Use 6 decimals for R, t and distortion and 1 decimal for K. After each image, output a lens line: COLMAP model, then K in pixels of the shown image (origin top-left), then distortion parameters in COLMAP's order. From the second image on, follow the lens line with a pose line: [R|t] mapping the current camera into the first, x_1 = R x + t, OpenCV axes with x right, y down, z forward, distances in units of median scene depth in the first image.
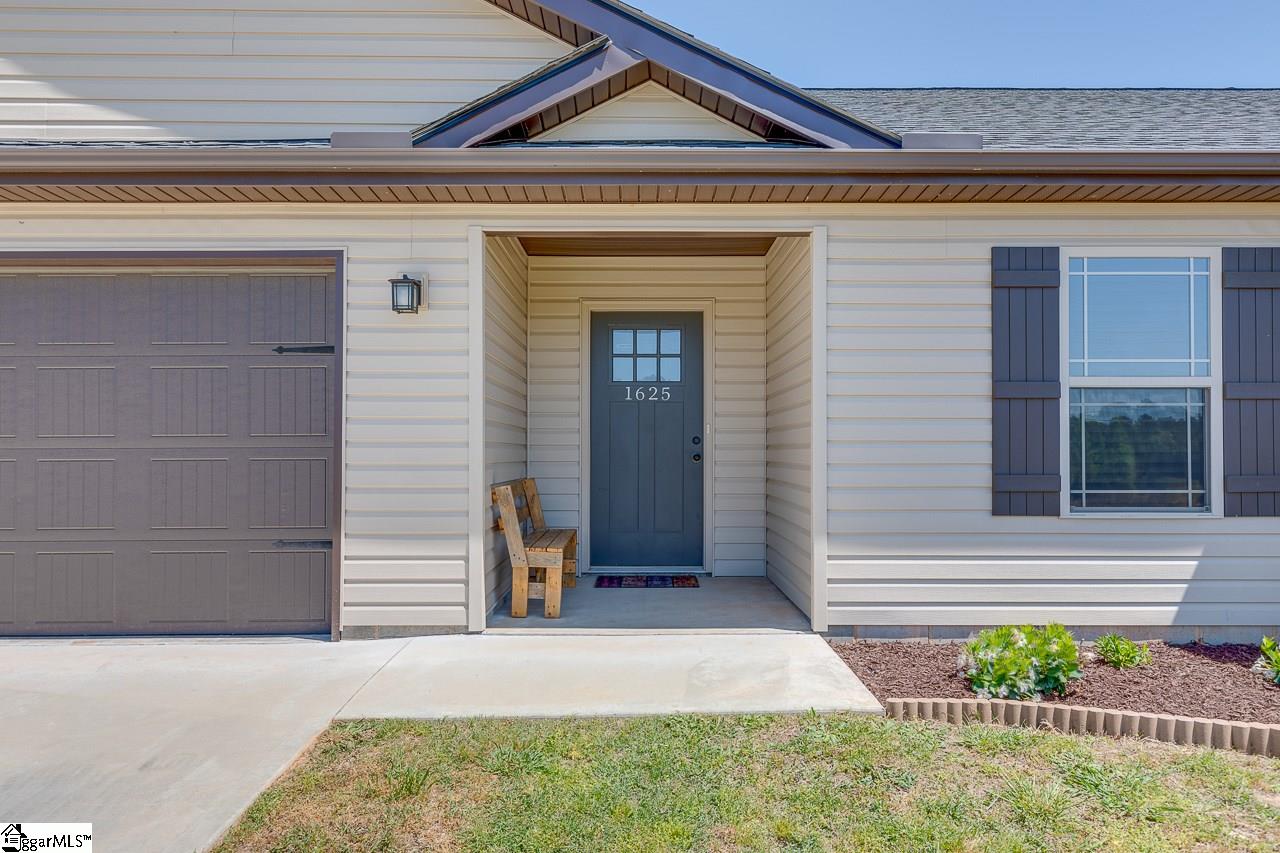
lens RADIAL K [[815.8, 0, 639.2], [0, 815.8, 435.3], [0, 0, 1]] dist [-0.000713, -0.000903]
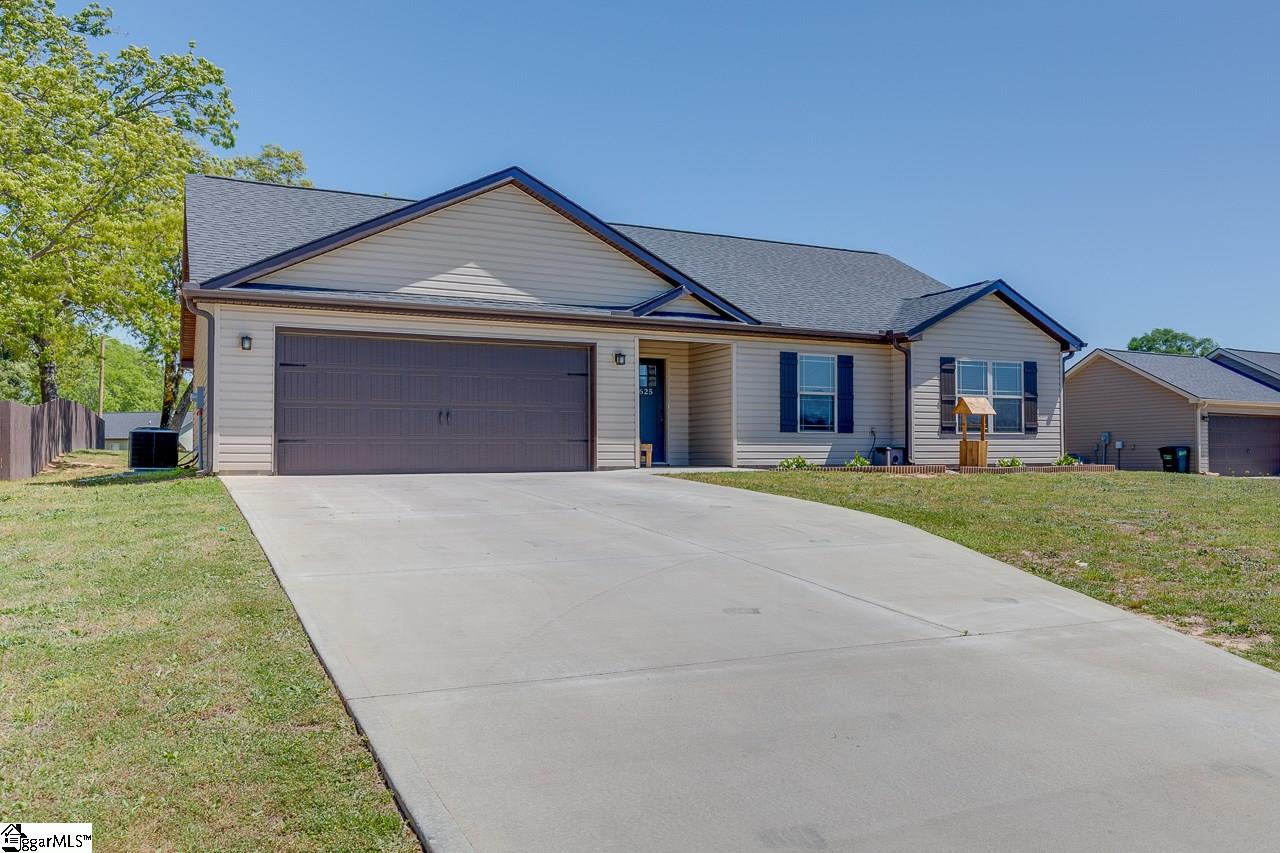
lens RADIAL K [[815.8, 0, 640.0], [0, 815.8, 427.9], [0, 0, 1]] dist [-0.000713, -0.000903]
pose [[0.922615, 0.010139, 0.385588, -1.382582], [-0.005067, 0.999887, -0.014169, 0.130866], [-0.385688, 0.011119, 0.922562, -1.856341]]
